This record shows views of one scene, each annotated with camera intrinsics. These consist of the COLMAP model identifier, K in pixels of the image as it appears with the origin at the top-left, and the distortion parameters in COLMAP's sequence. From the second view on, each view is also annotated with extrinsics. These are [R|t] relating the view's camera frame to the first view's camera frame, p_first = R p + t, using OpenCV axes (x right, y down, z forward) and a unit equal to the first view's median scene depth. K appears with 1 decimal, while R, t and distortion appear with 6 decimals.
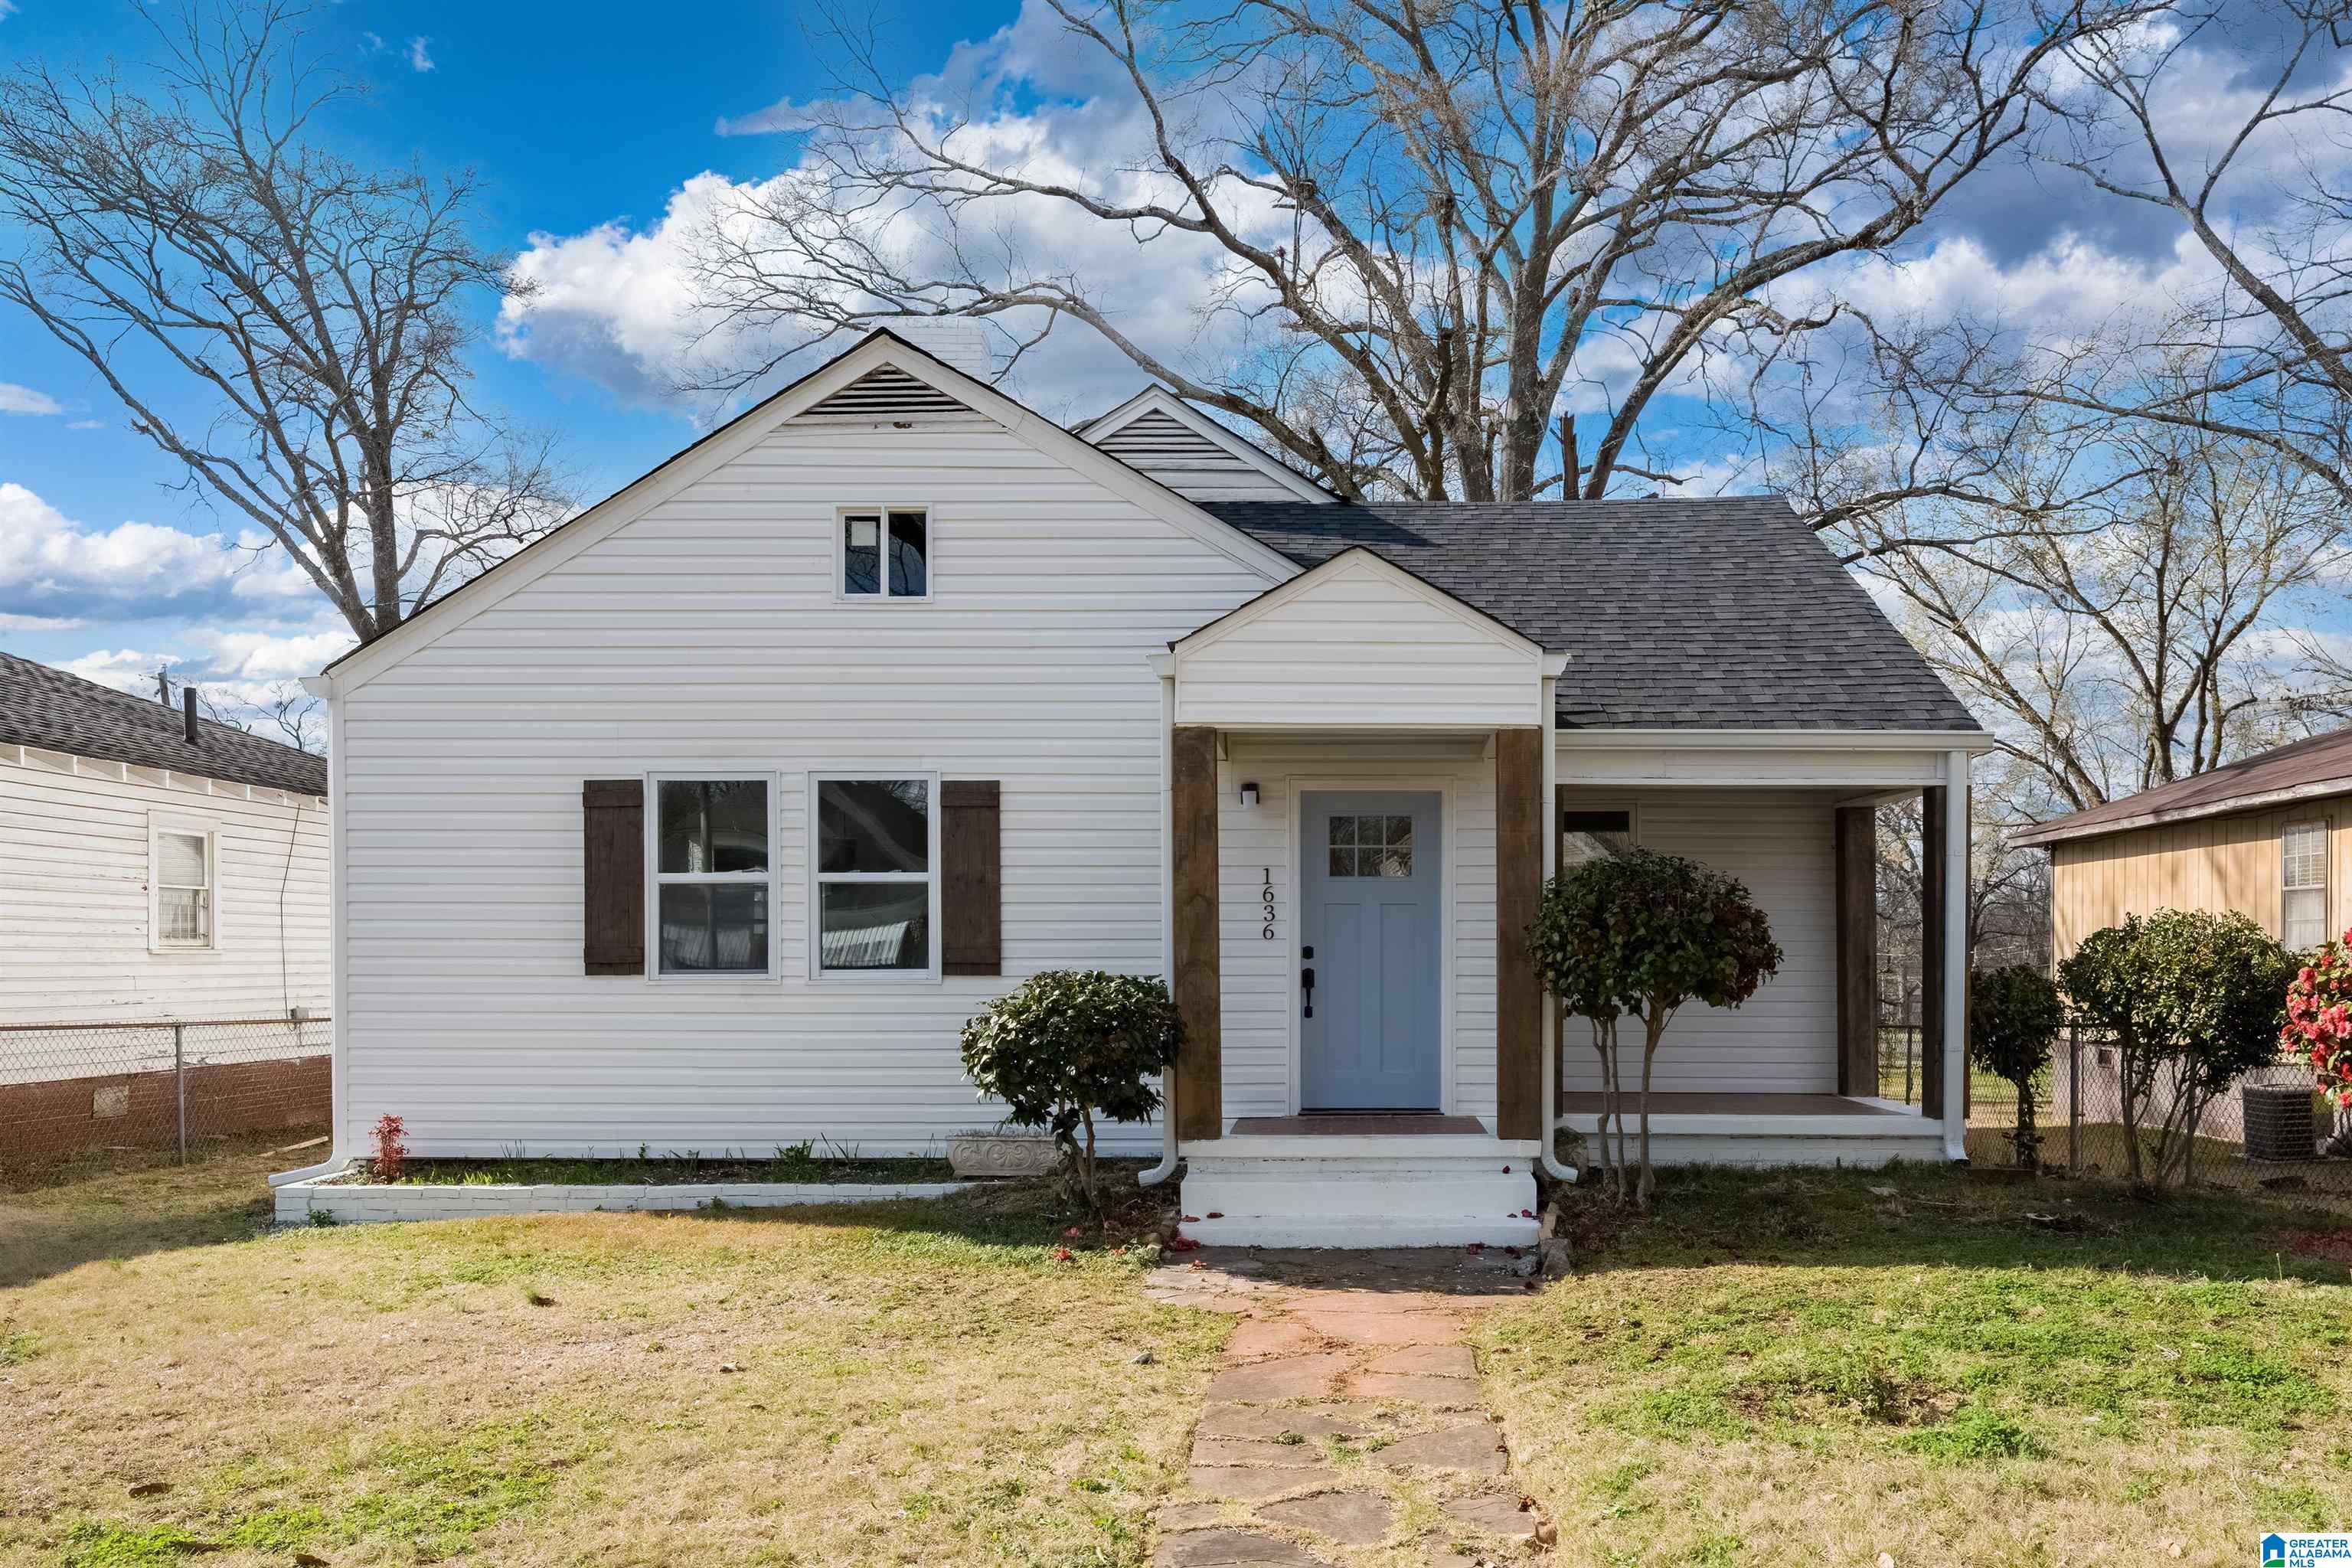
lens RADIAL K [[1431.0, 0, 1294.1], [0, 1431.0, 930.0], [0, 0, 1]] dist [0.006855, -0.003480]
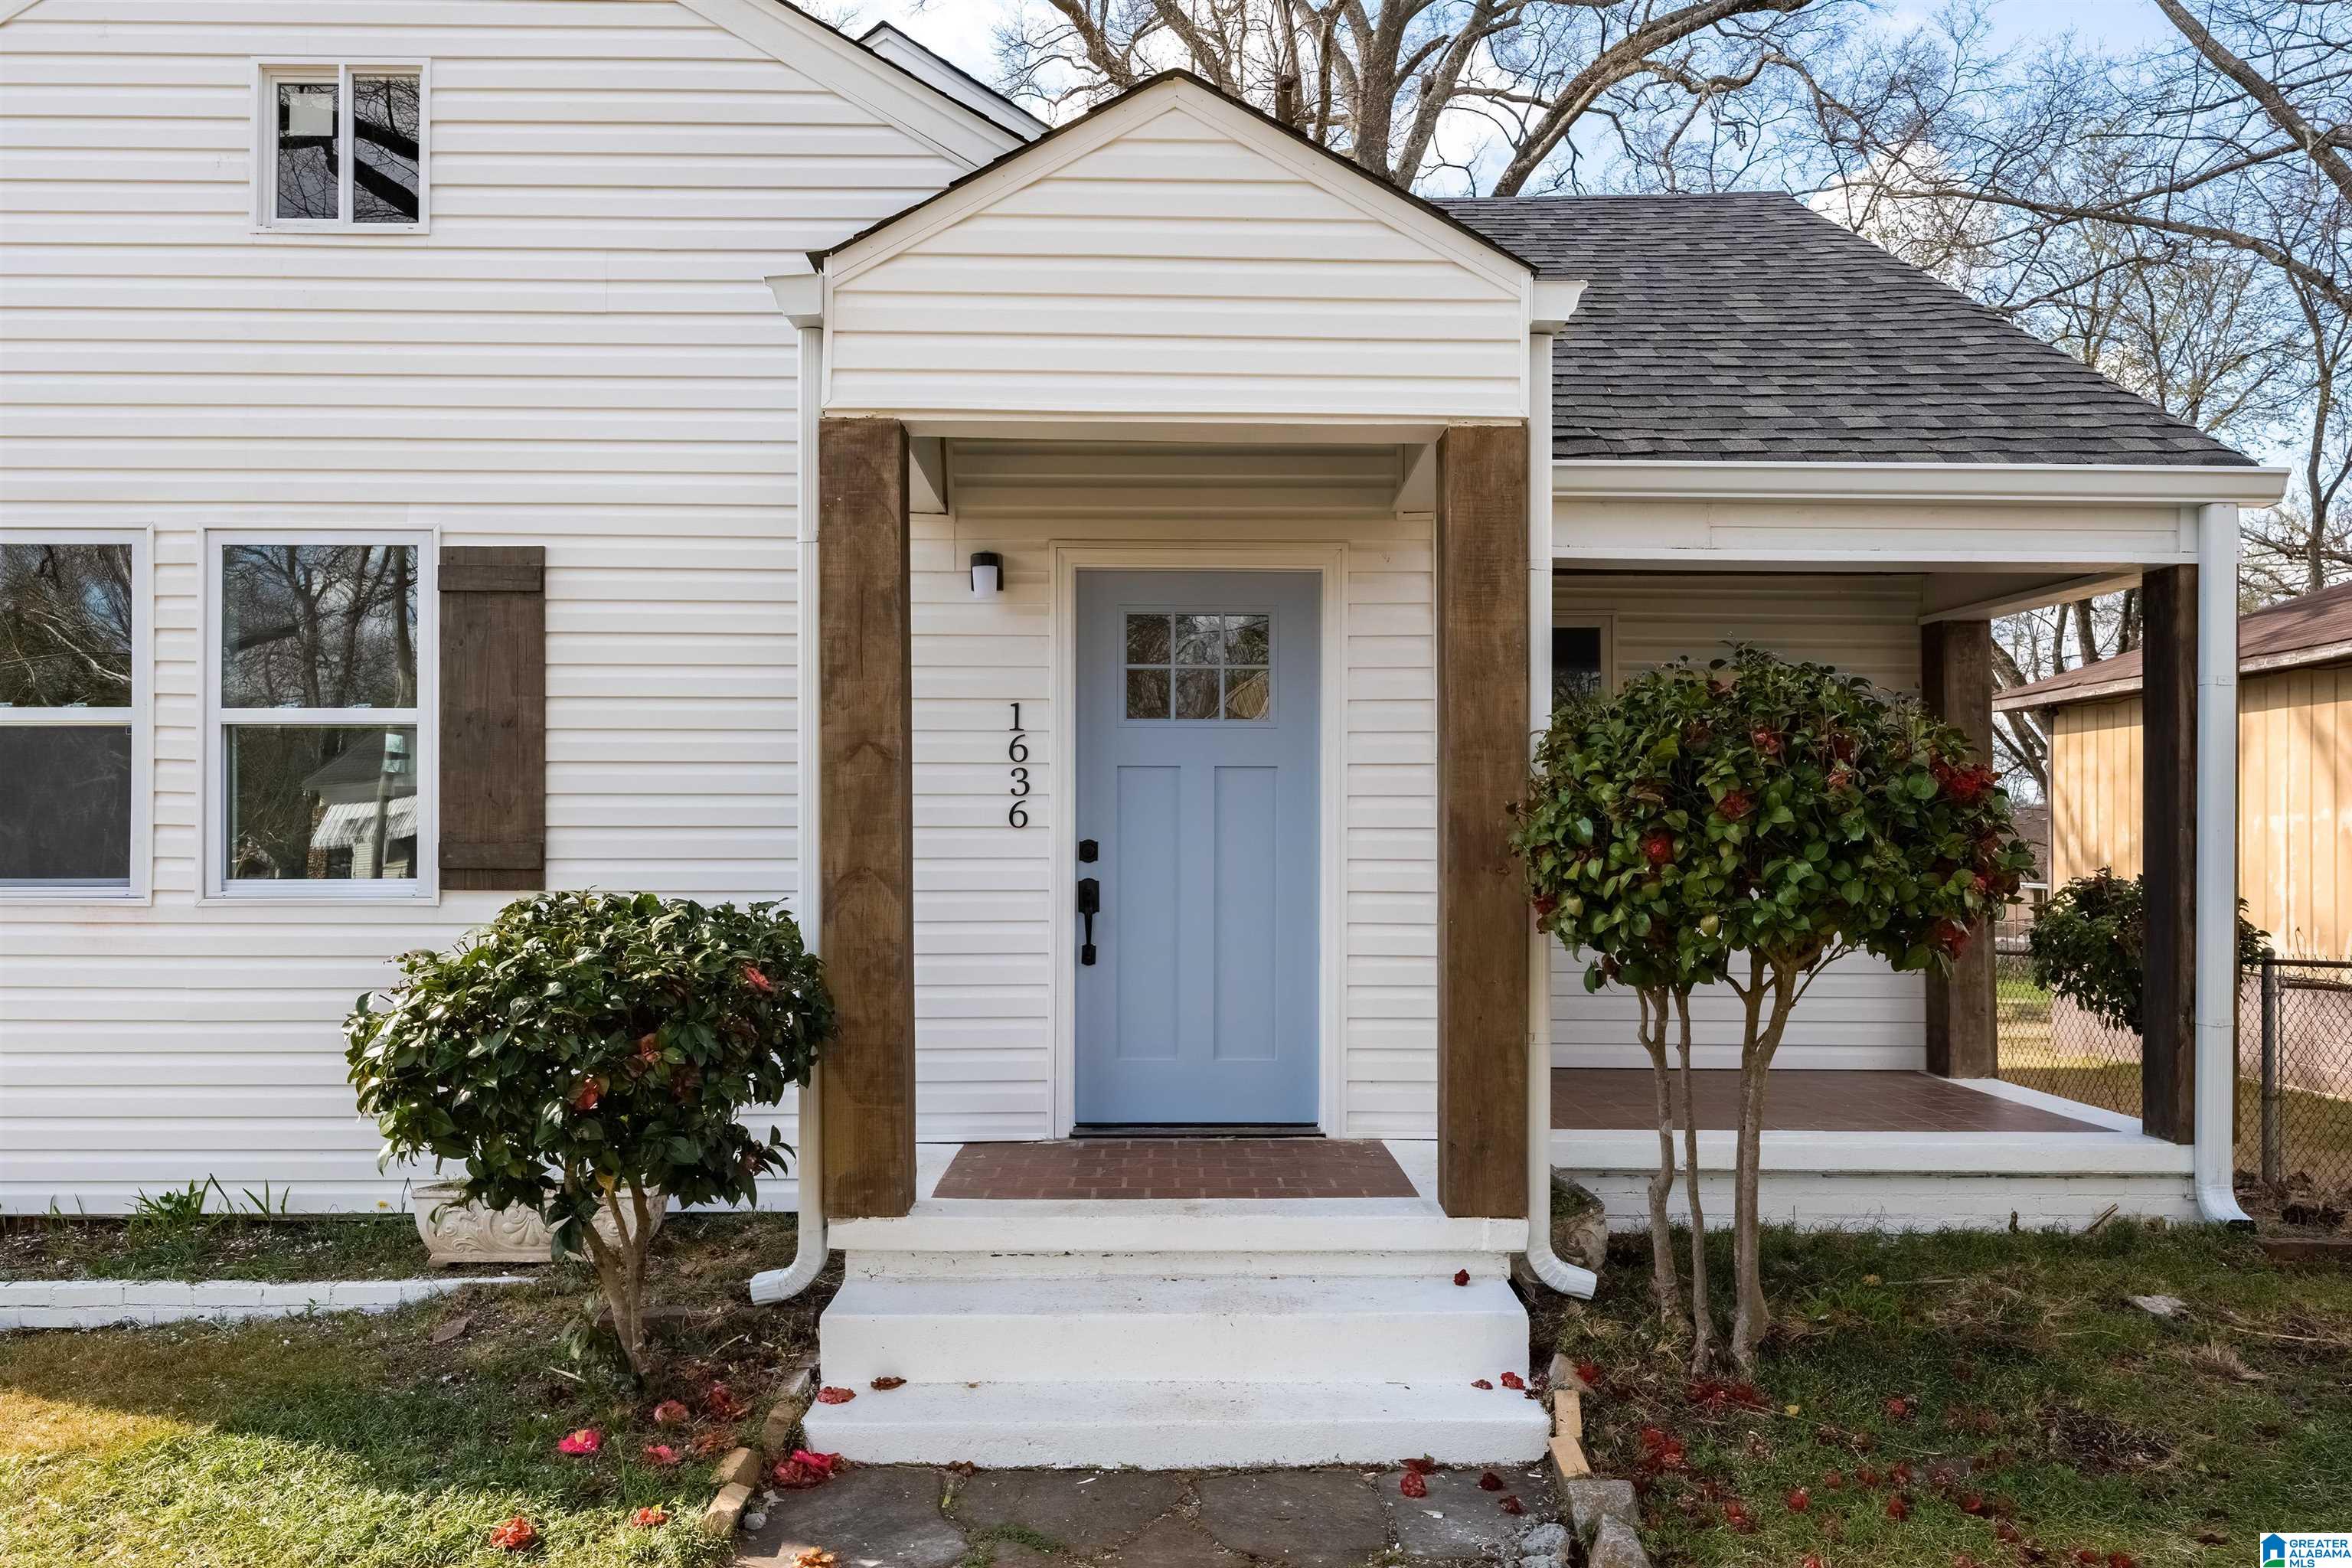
lens RADIAL K [[1602.1, 0, 1158.4], [0, 1602.1, 799.0], [0, 0, 1]] dist [-0.000508, 0.004371]
pose [[0.999439, 0.003328, 0.033328, 0.016452], [-0.003028, 0.999955, -0.009033, 0.000627], [-0.033356, 0.008927, 0.999404, 0.363345]]
